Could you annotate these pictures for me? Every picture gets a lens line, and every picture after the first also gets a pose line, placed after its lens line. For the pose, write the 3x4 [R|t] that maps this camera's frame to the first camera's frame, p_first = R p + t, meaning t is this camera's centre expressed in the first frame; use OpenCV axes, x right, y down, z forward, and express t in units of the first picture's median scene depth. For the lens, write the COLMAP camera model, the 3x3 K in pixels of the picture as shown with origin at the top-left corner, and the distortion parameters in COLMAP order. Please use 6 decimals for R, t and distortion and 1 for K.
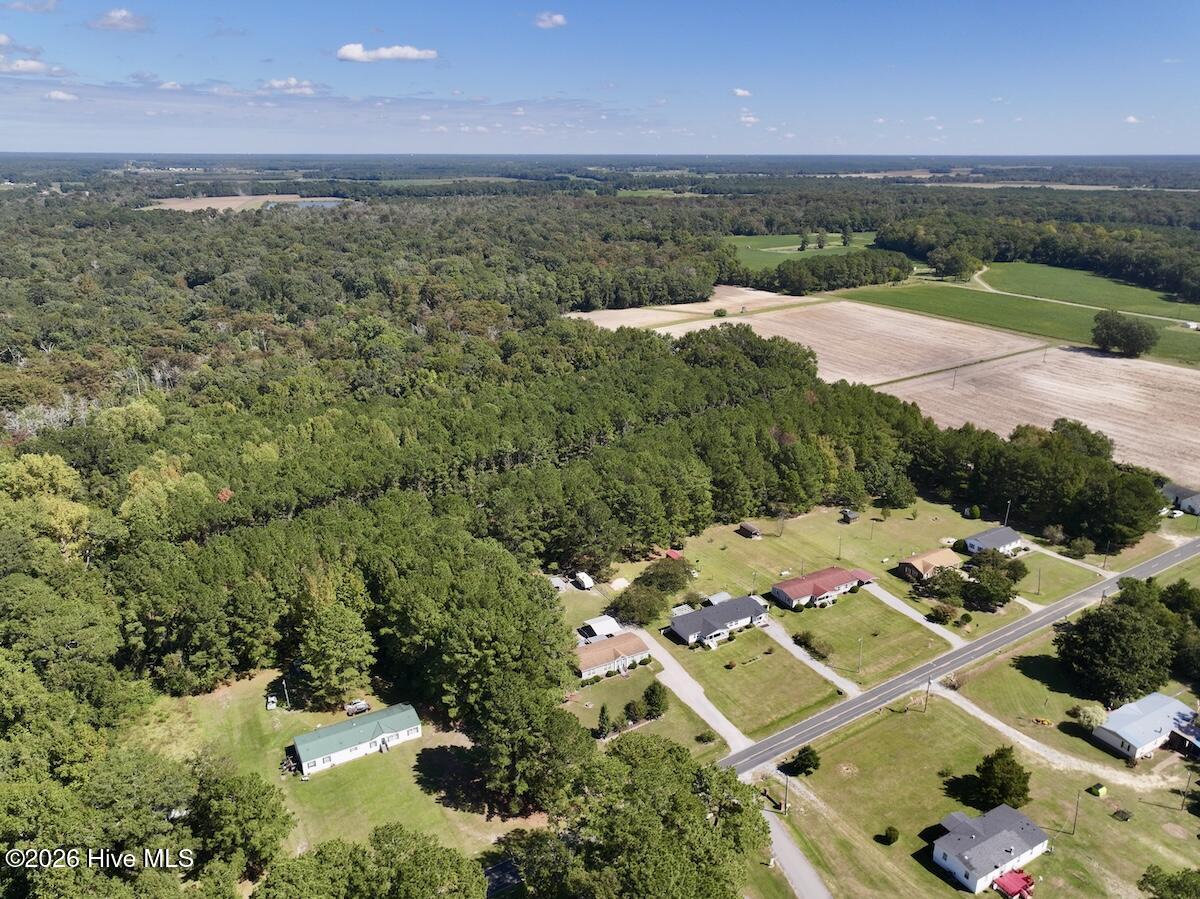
lens RADIAL K [[846.1, 0, 594.5], [0, 846.1, 449.4], [0, 0, 1]] dist [-0.004345, 0.018181]
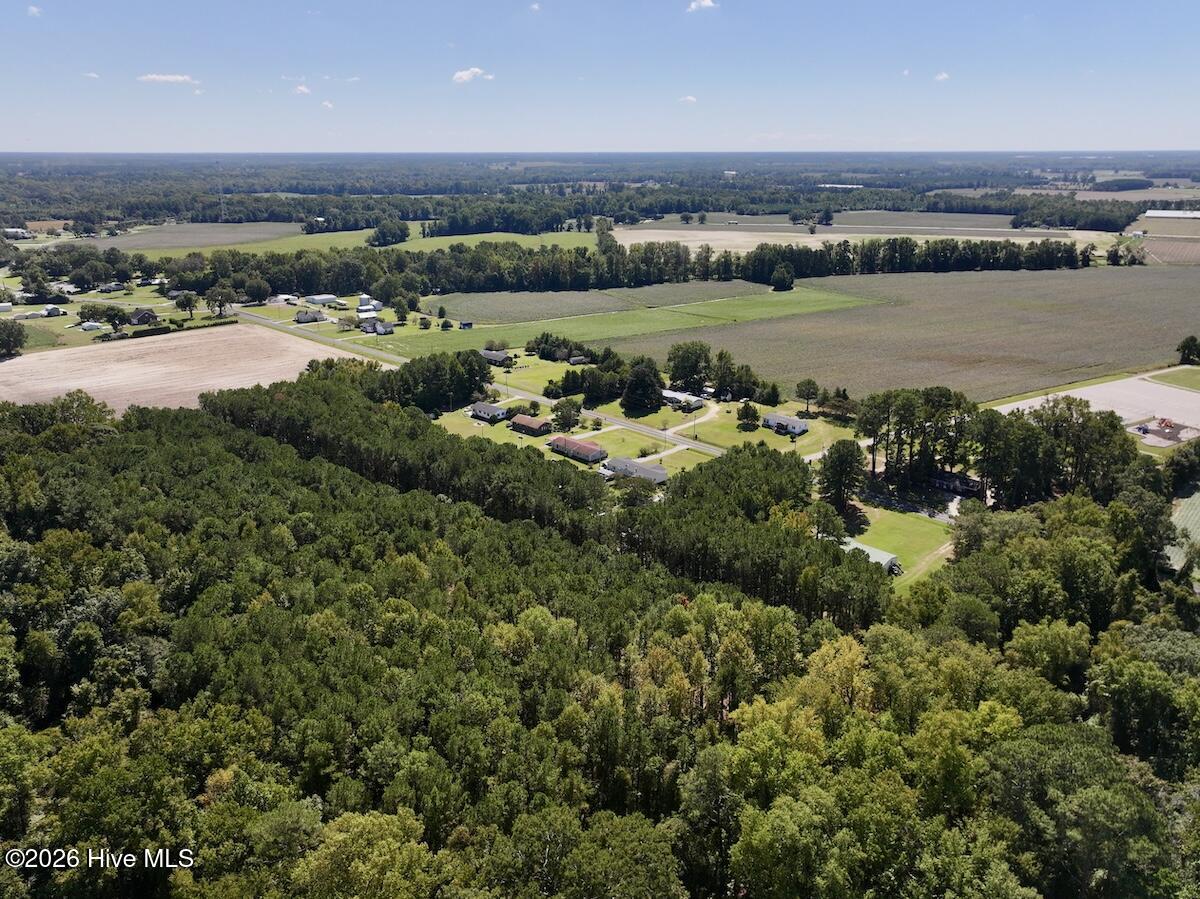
lens RADIAL K [[845.6, 0, 568.6], [0, 845.6, 479.8], [0, 0, 1]] dist [0.004349, -0.001040]
pose [[-0.211825, -0.360005, 0.908585, -1.269890], [0.327297, 0.849866, 0.413044, -0.471308], [-0.920873, 0.384870, -0.062194, 1.290533]]
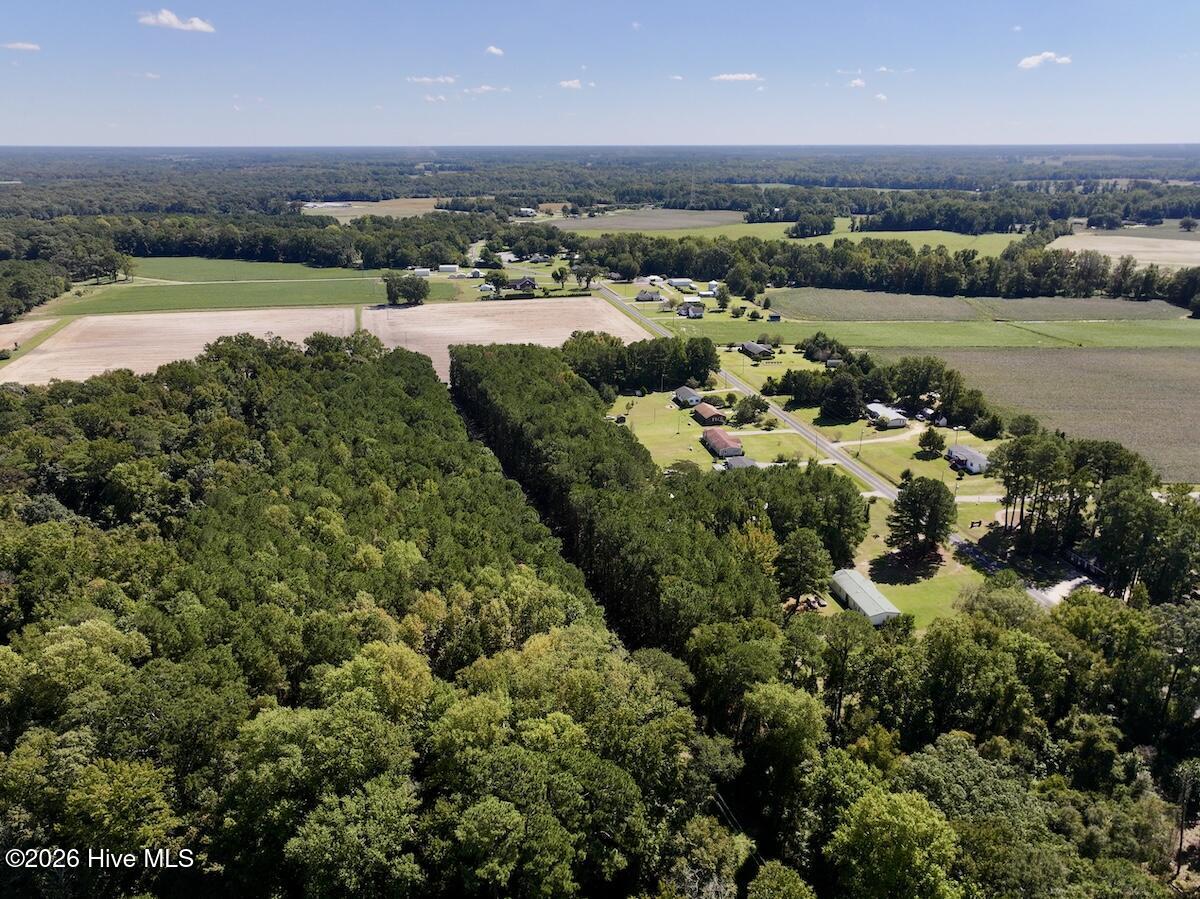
lens RADIAL K [[846.1, 0, 594.5], [0, 846.1, 449.4], [0, 0, 1]] dist [-0.004345, 0.018181]
pose [[0.336832, -0.326641, 0.883091, -1.307638], [0.318878, 0.922047, 0.219422, -0.260519], [-0.885924, 0.207690, 0.414734, 0.663533]]
